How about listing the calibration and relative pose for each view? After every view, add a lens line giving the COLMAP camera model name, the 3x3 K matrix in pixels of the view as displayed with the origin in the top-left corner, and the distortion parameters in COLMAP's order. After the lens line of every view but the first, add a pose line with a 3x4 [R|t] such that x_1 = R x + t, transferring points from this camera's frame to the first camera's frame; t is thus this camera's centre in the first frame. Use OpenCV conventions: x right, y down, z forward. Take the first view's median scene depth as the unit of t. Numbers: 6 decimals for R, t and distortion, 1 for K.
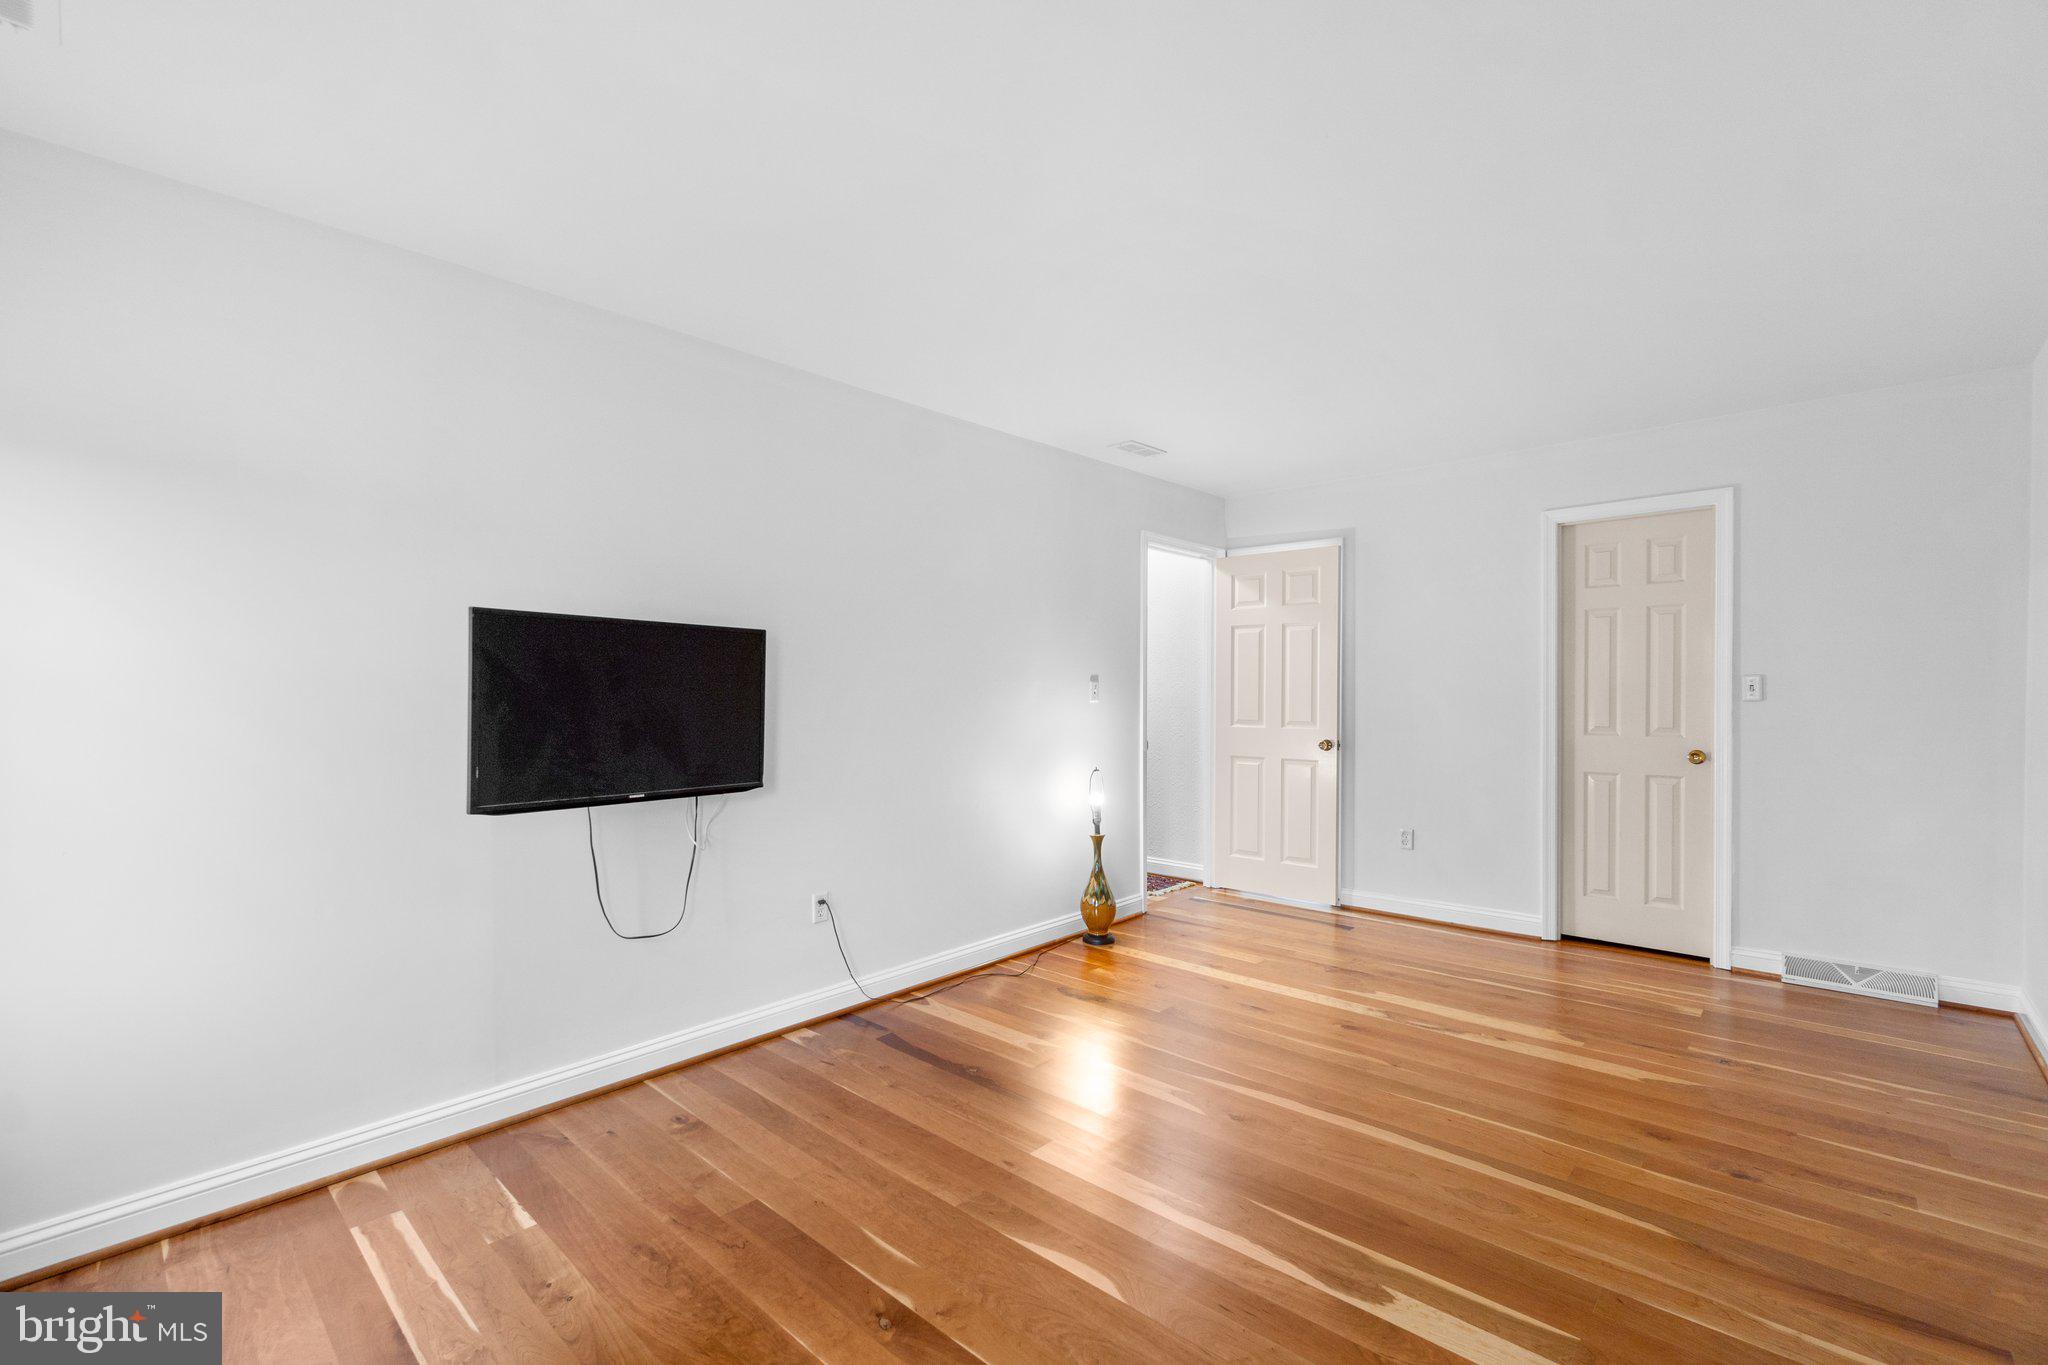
lens RADIAL K [[886.8, 0, 1020.4], [0, 886.8, 681.4], [0, 0, 1]] dist [-0.005990, 0.000307]
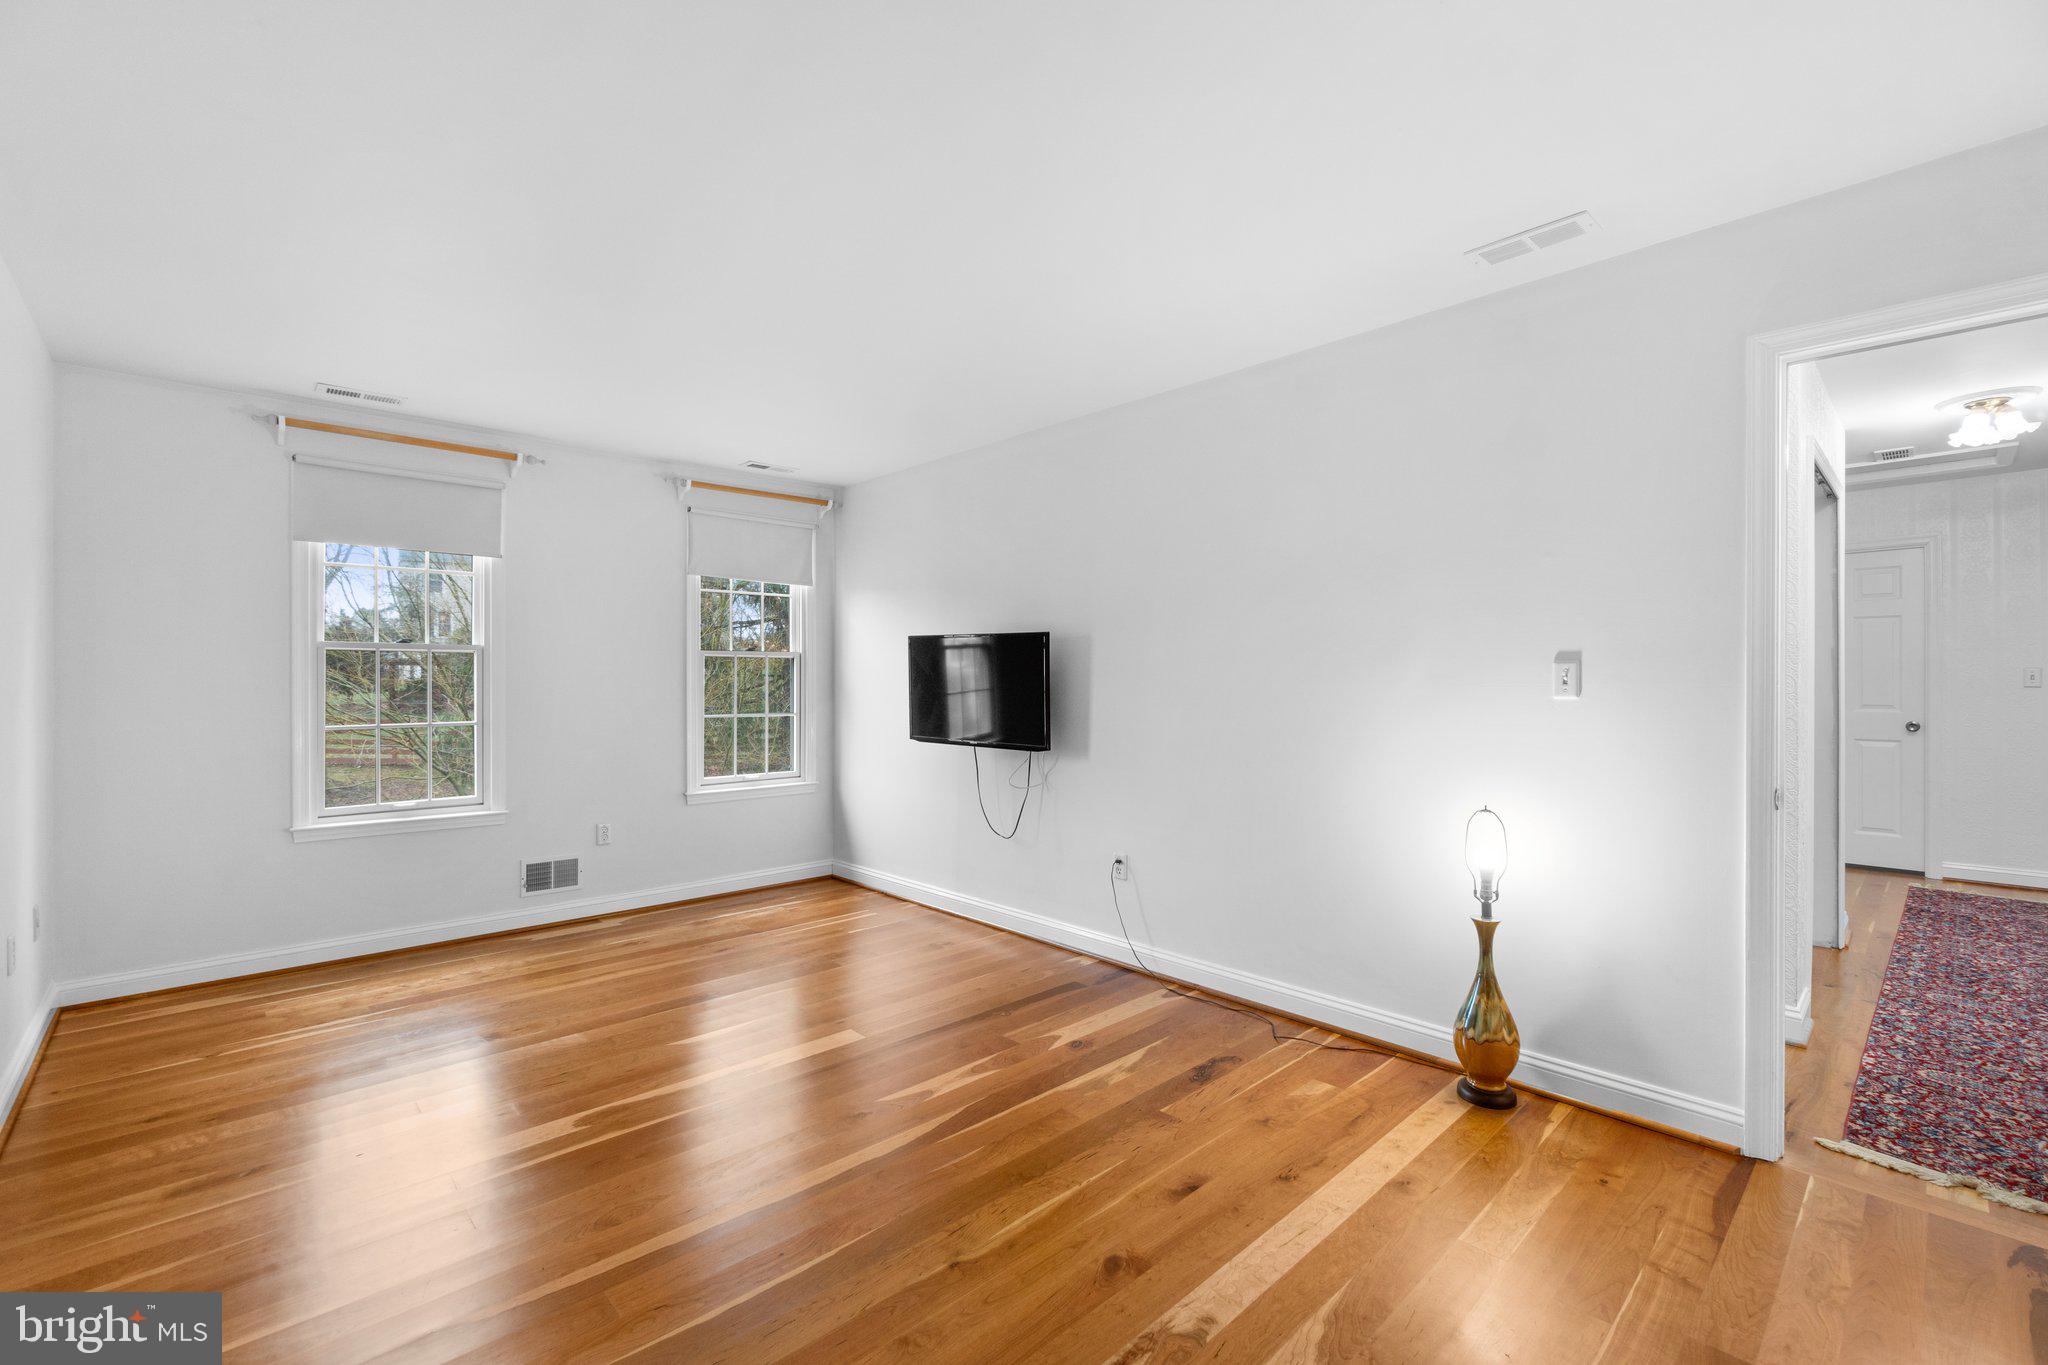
lens RADIAL K [[880.6, 0, 1019.1], [0, 880.6, 659.7], [0, 0, 1]] dist [-0.001958, -0.000052]
pose [[-0.077443, -0.019963, -0.996797, 0.925673], [0.009013, 0.999745, -0.020722, 0.009246], [0.996956, -0.010589, -0.077244, 0.958402]]
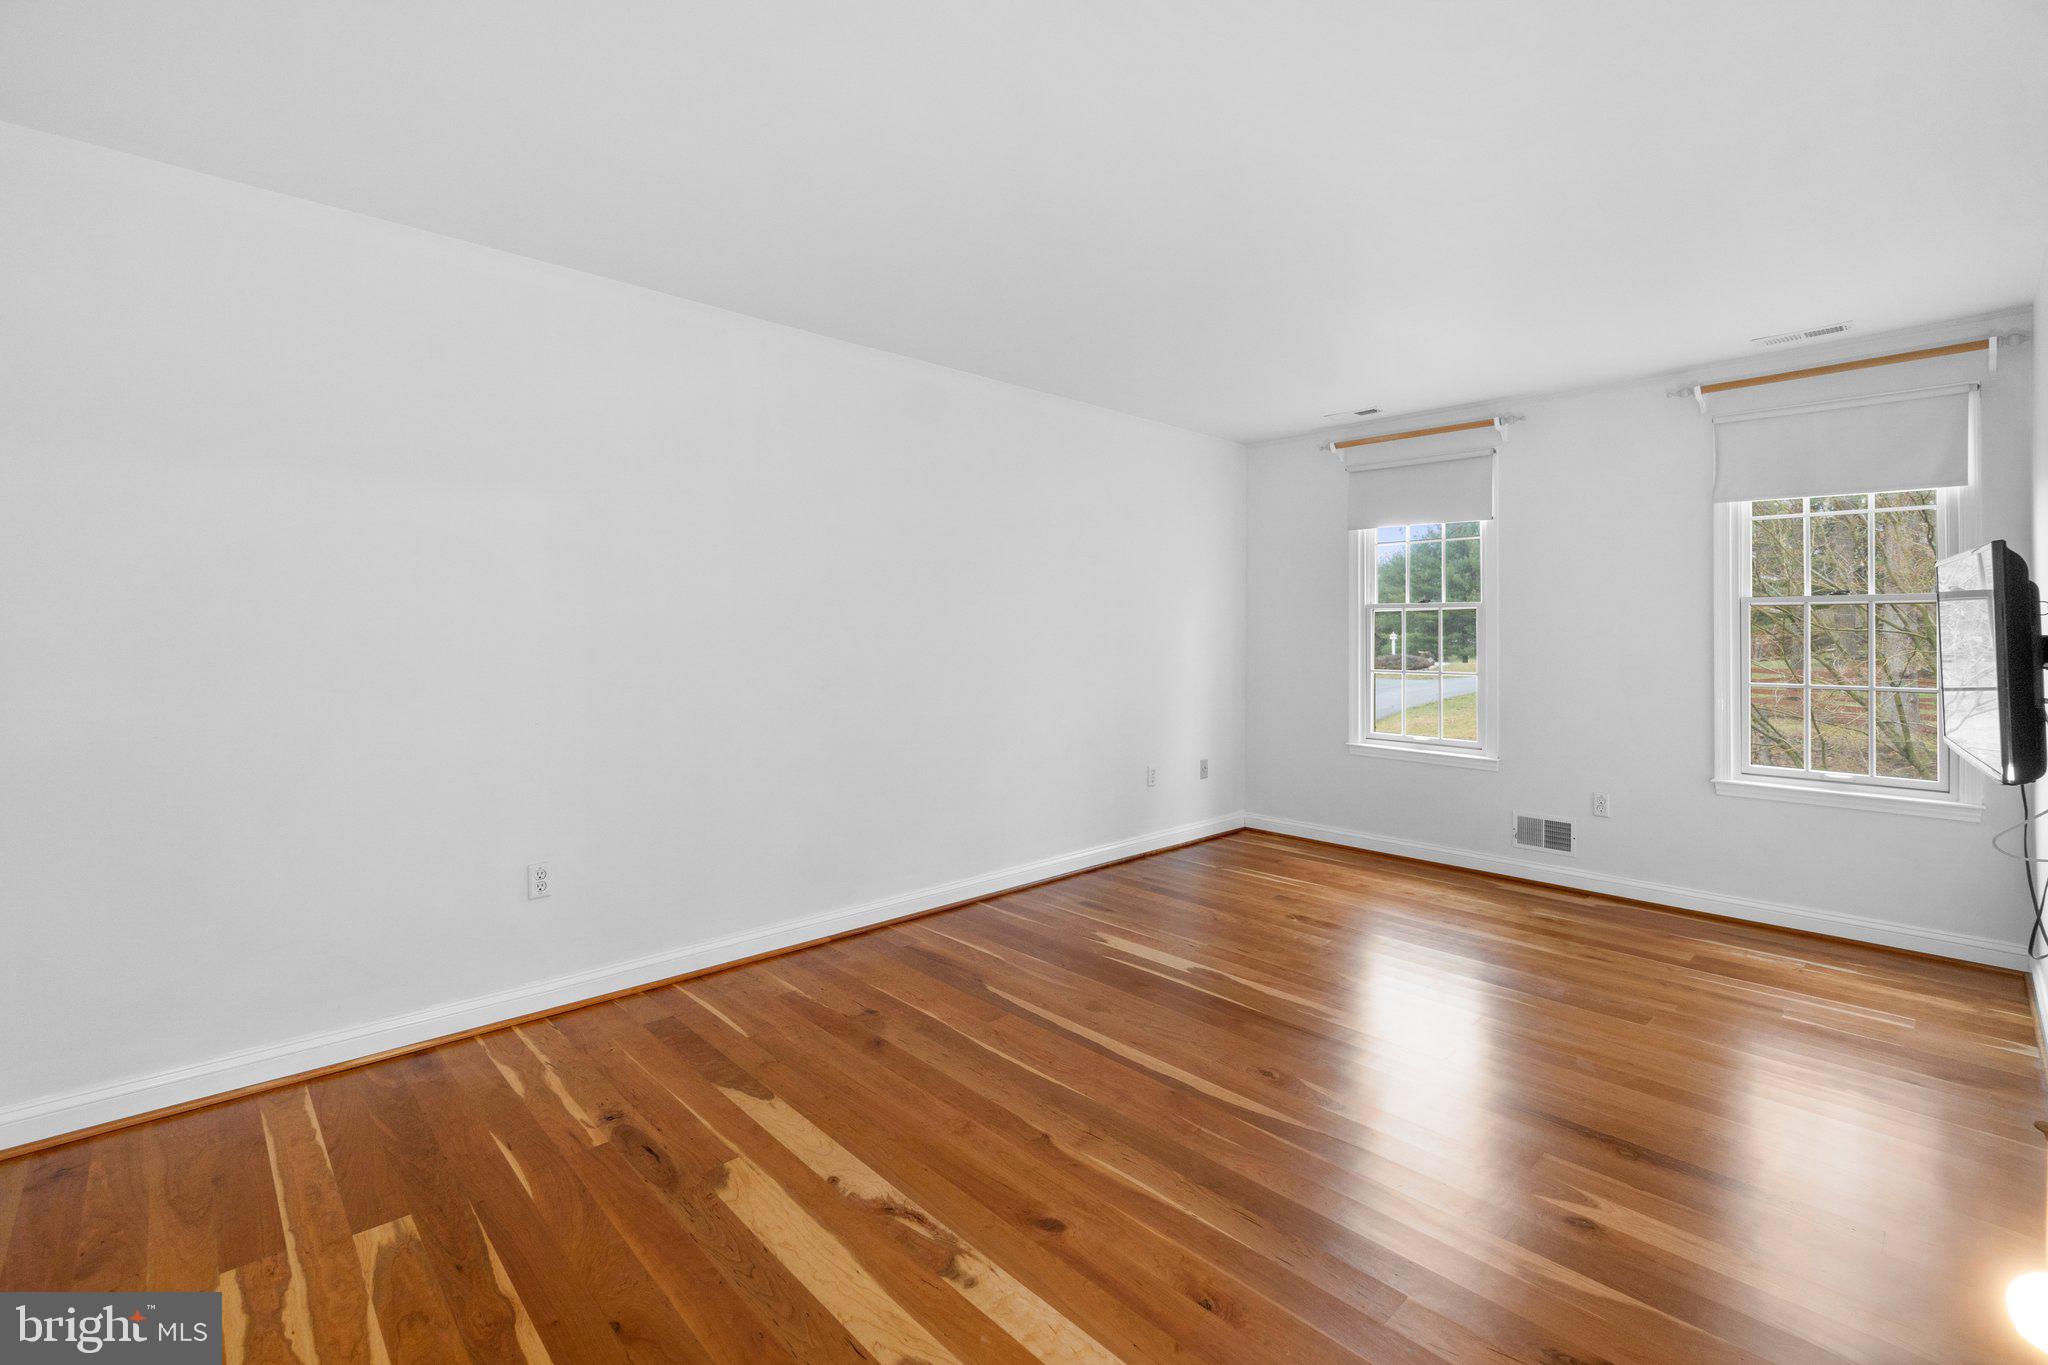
lens RADIAL K [[904.9, 0, 1022.2], [0, 904.9, 632.8], [0, 0, 1]] dist [-0.000747, -0.000091]
pose [[-0.997691, -0.002262, 0.067879, 0.341536], [-0.002618, 0.999983, -0.005149, 0.010377], [-0.067866, -0.005315, -0.997680, 1.540050]]
